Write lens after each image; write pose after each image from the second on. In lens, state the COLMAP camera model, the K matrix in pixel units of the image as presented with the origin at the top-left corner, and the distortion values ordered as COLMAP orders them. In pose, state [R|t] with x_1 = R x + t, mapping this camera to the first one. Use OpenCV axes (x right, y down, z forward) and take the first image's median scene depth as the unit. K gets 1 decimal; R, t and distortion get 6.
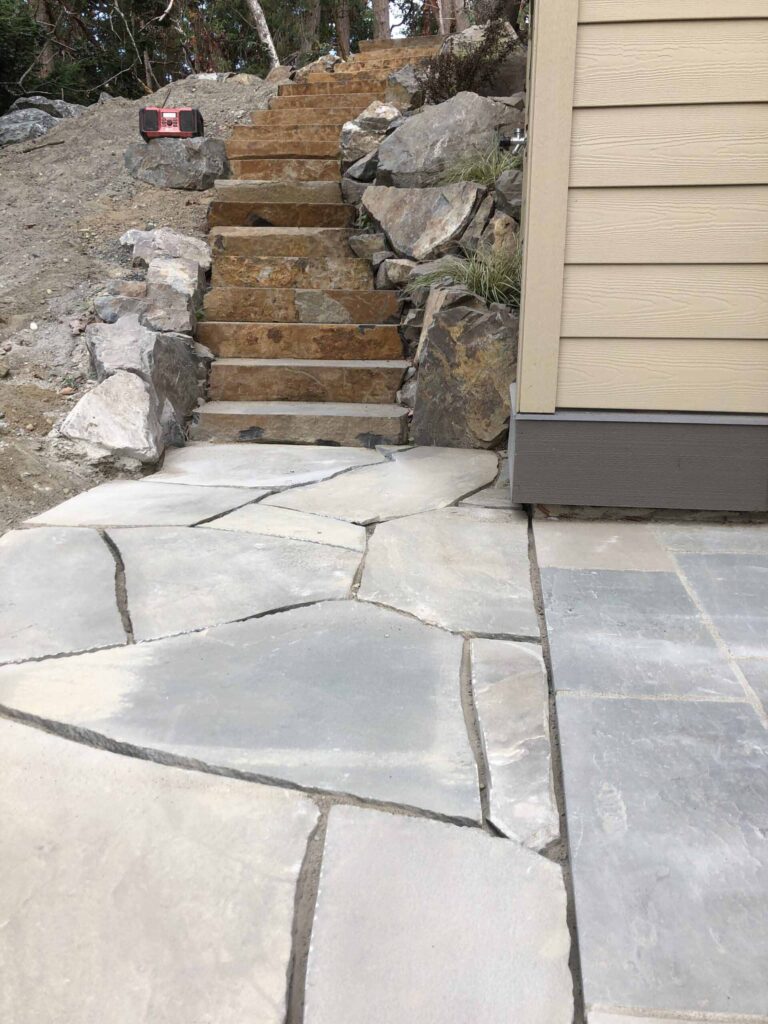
lens RADIAL K [[836.6, 0, 386.1], [0, 836.6, 507.0], [0, 0, 1]] dist [0.052602, -0.055062]
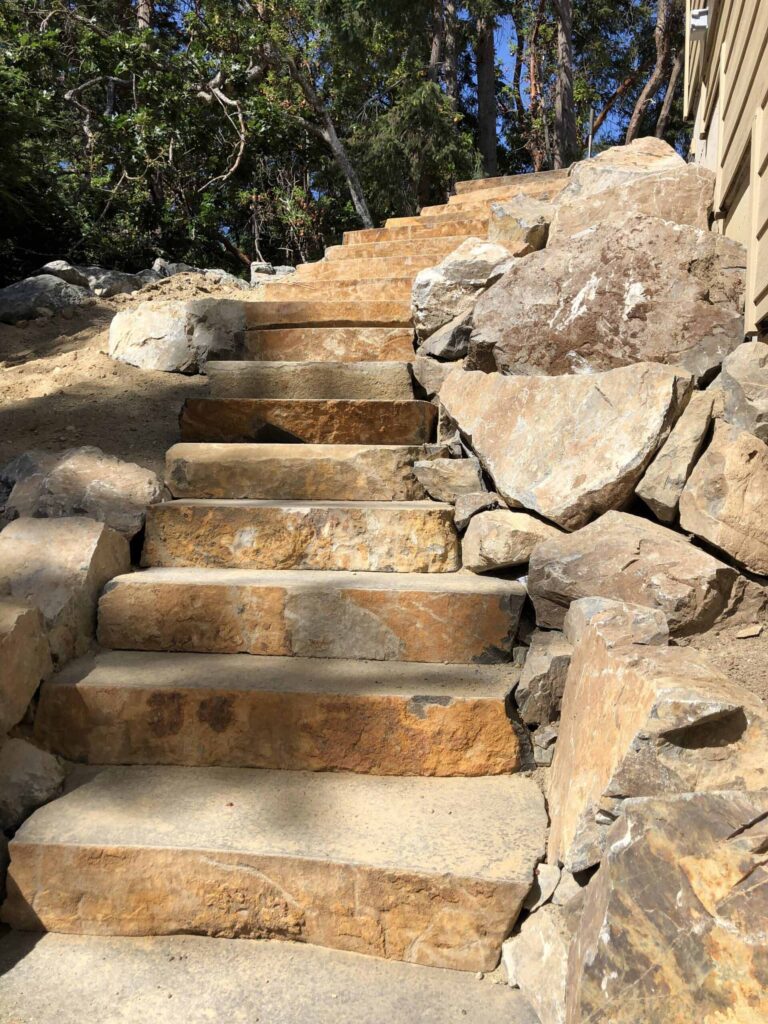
lens RADIAL K [[836.6, 0, 385.1], [0, 836.6, 521.8], [0, 0, 1]] dist [0.052602, -0.055062]
pose [[0.992052, 0.008445, -0.125541, 0.005318], [-0.028599, 0.986766, -0.159611, -0.201965], [0.122532, 0.161933, 0.979165, 0.490882]]
